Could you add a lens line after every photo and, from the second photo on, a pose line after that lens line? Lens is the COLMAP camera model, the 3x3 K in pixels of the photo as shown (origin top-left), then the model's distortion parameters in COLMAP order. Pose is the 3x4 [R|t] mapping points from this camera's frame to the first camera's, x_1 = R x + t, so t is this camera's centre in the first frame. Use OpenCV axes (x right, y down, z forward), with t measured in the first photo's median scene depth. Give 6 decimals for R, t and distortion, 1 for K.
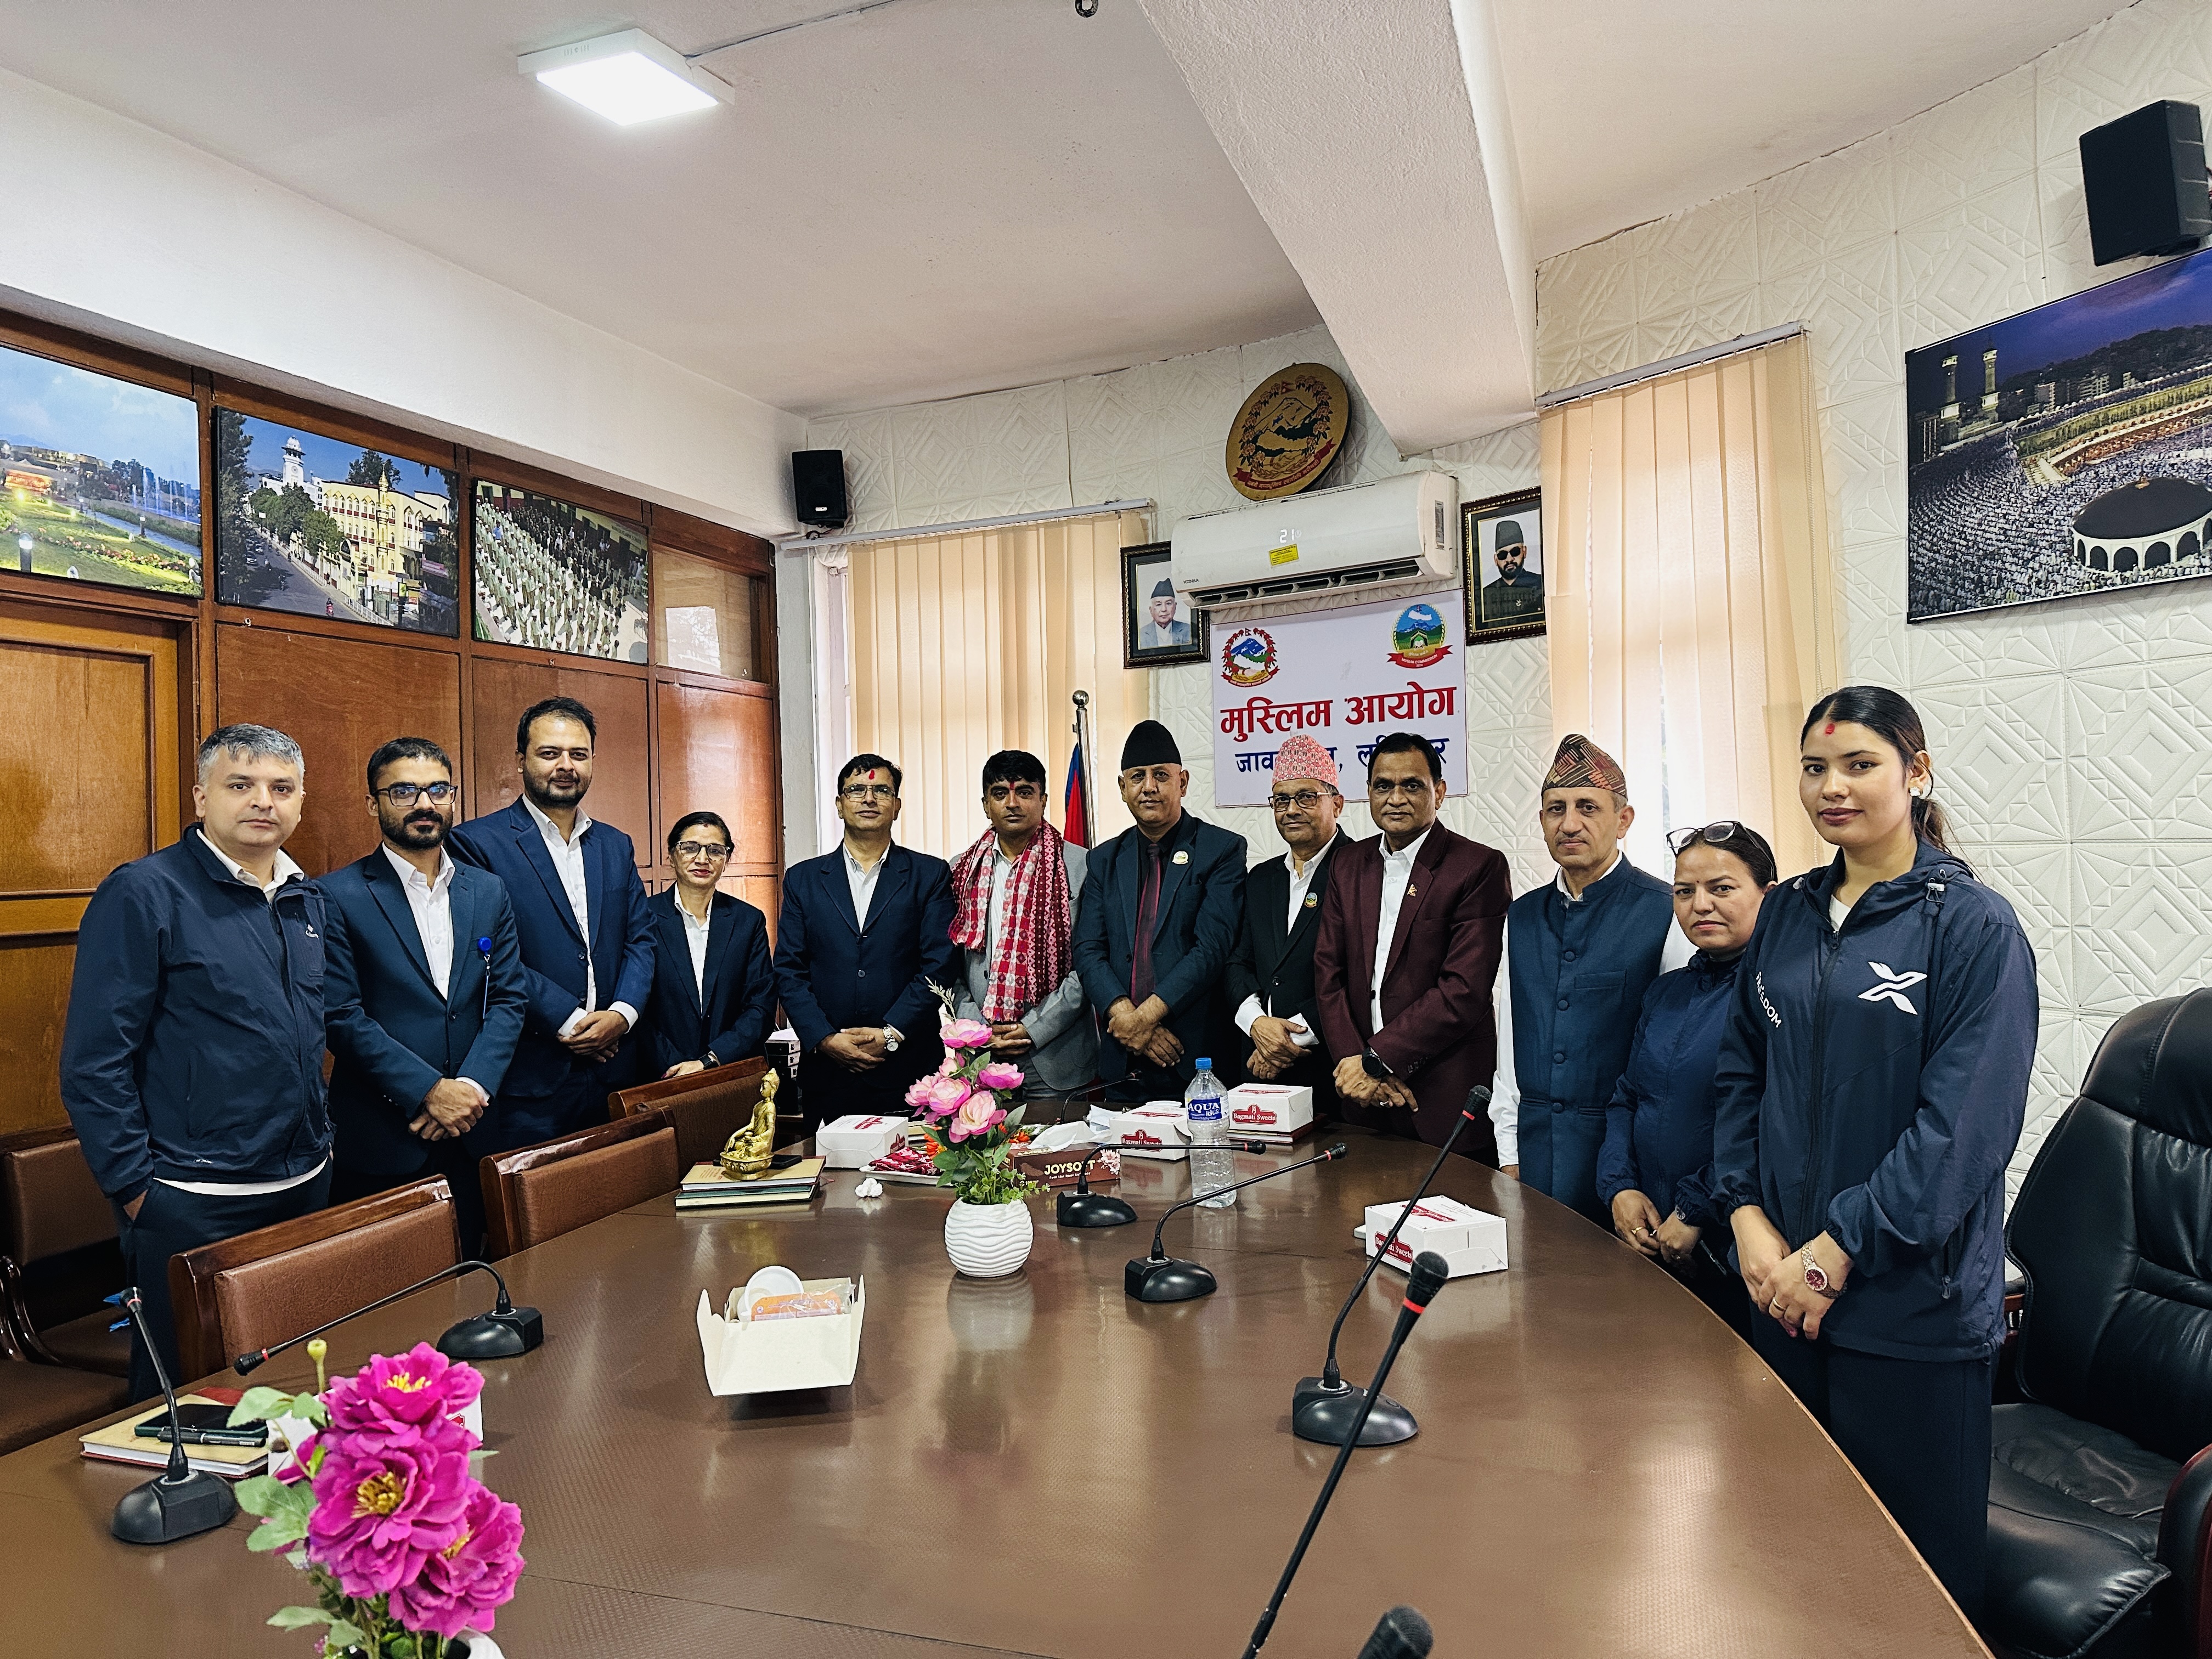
lens RADIAL K [[1559.5, 0, 1112.2], [0, 1559.5, 852.8], [0, 0, 1]] dist [0.078364, -0.066207]
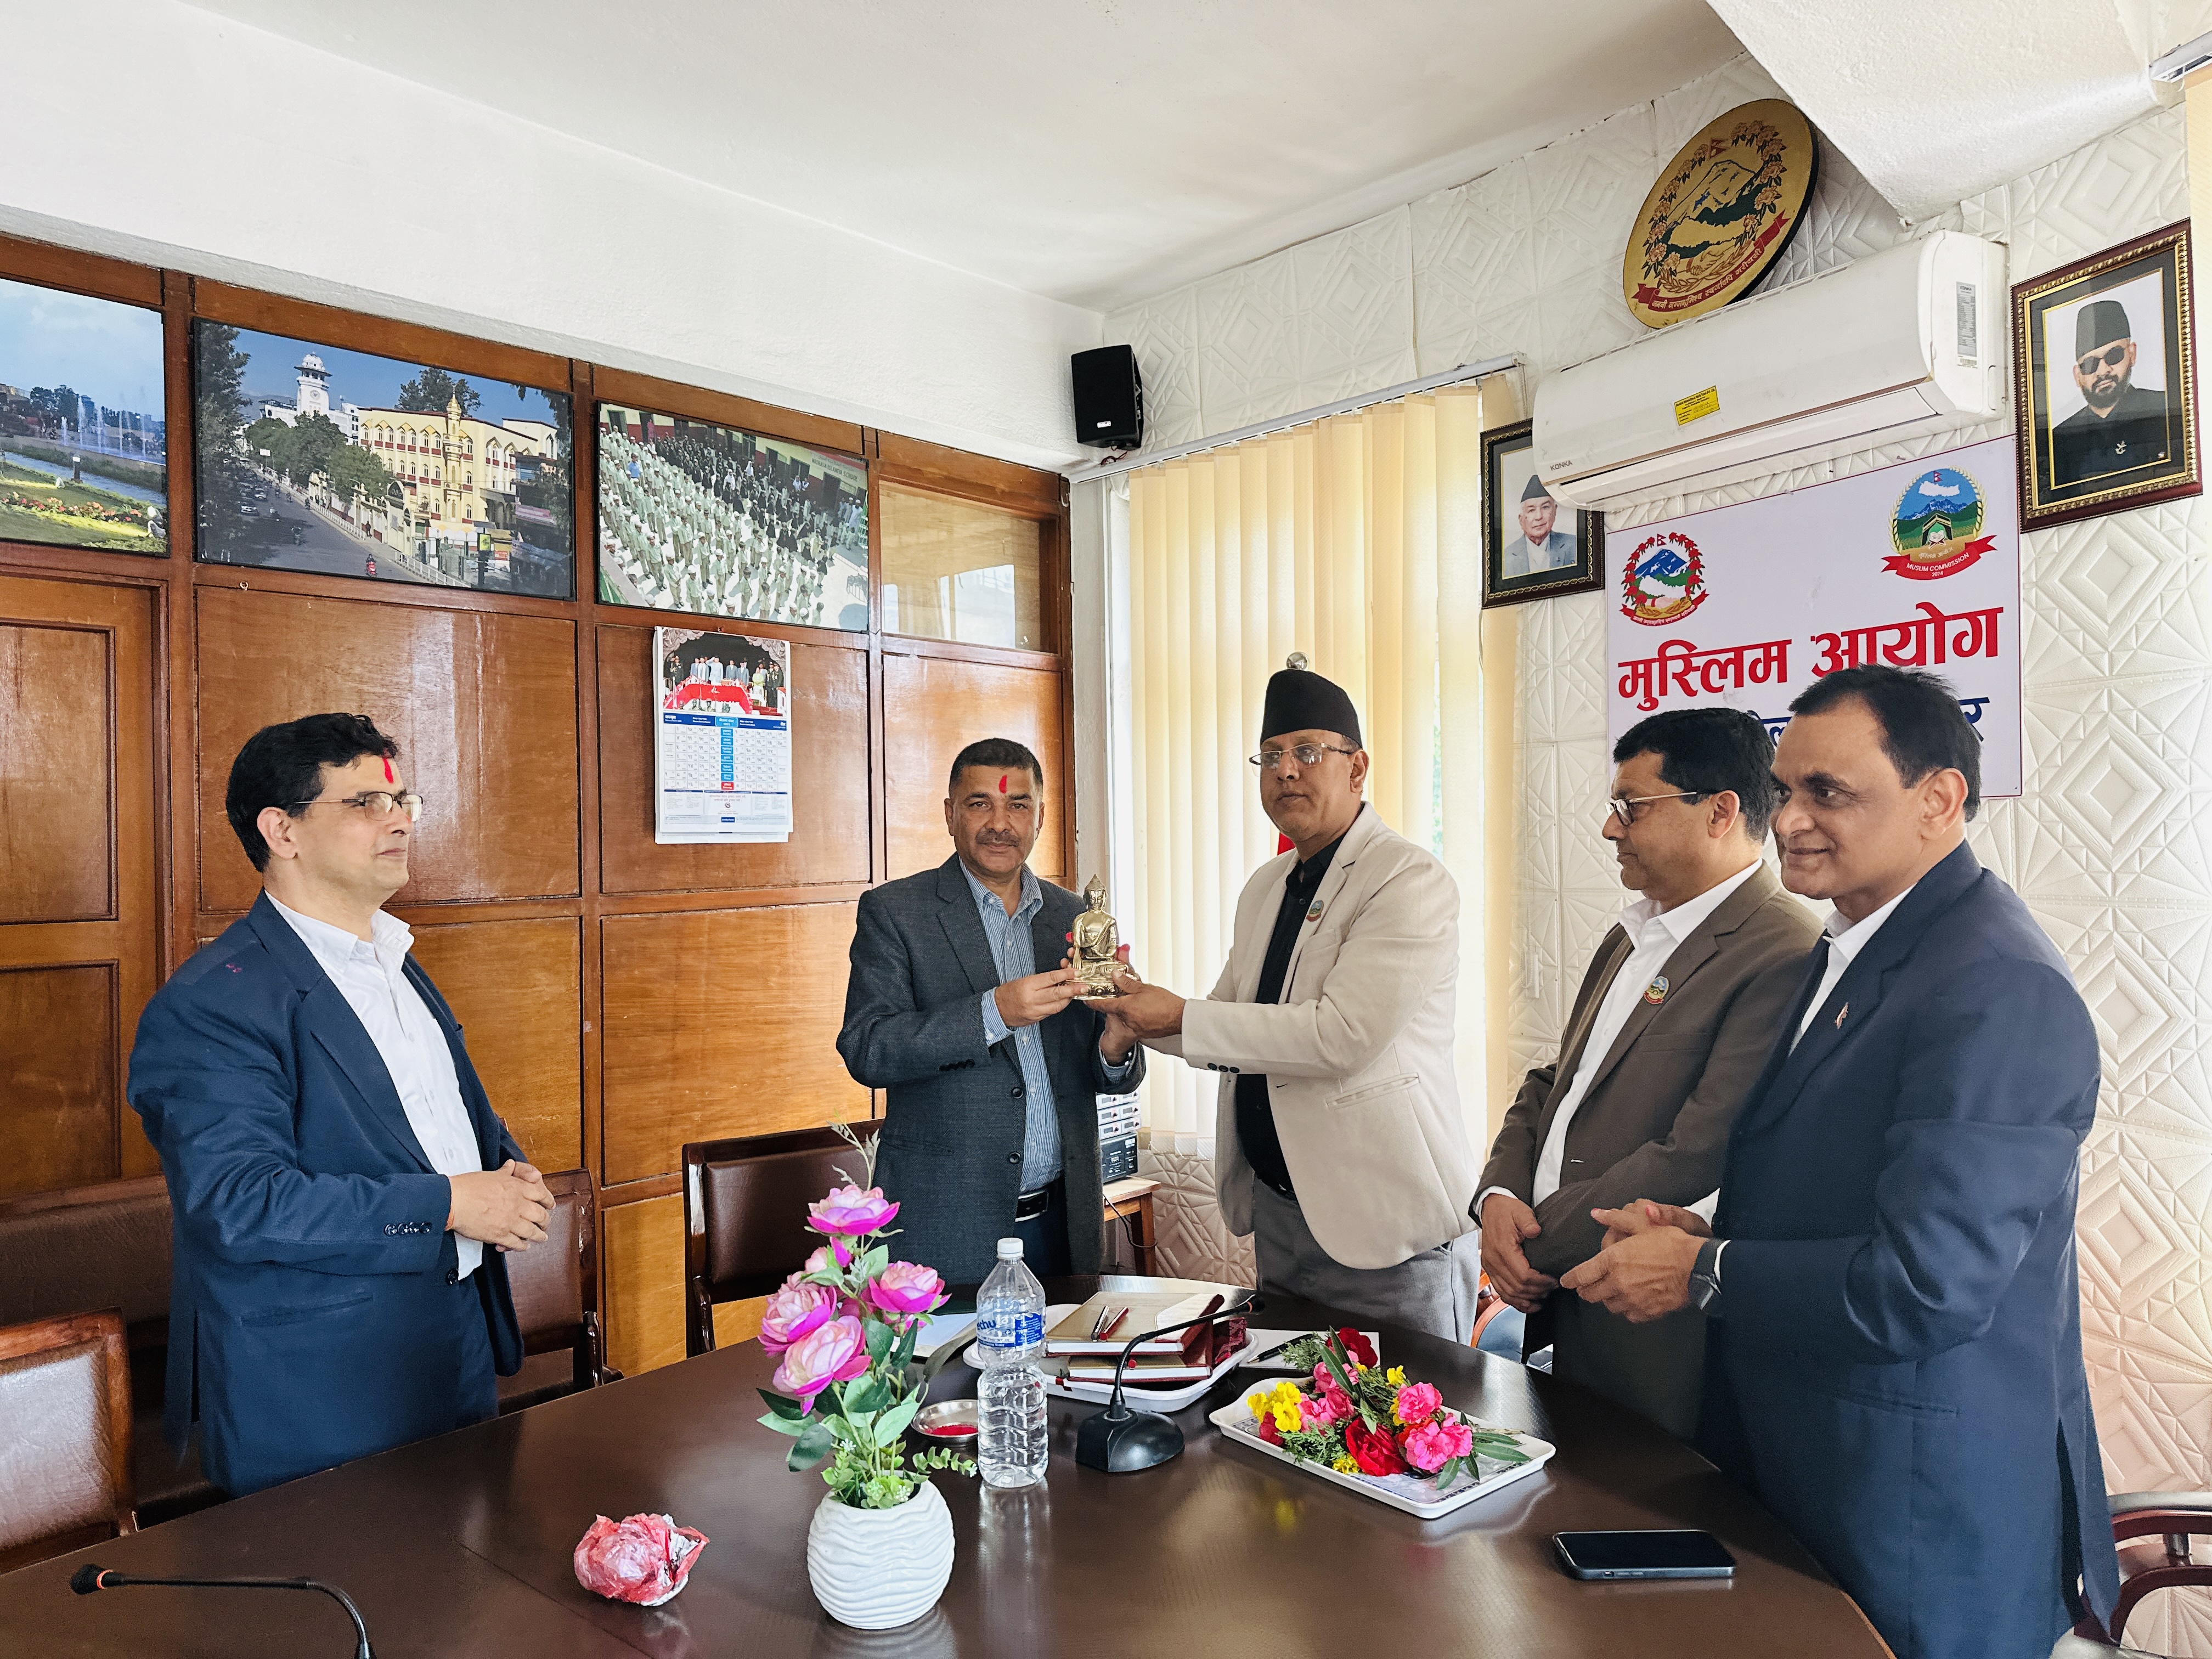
lens RADIAL K [[1580.3, 0, 1105.1], [0, 1580.3, 833.9], [0, 0, 1]] dist [0.137849, -0.223003]
pose [[0.927243, 0.007830, -0.374377, 0.135257], [-0.009713, 0.999948, -0.003143, -0.017509], [0.374333, 0.006551, 0.927271, 0.332117]]
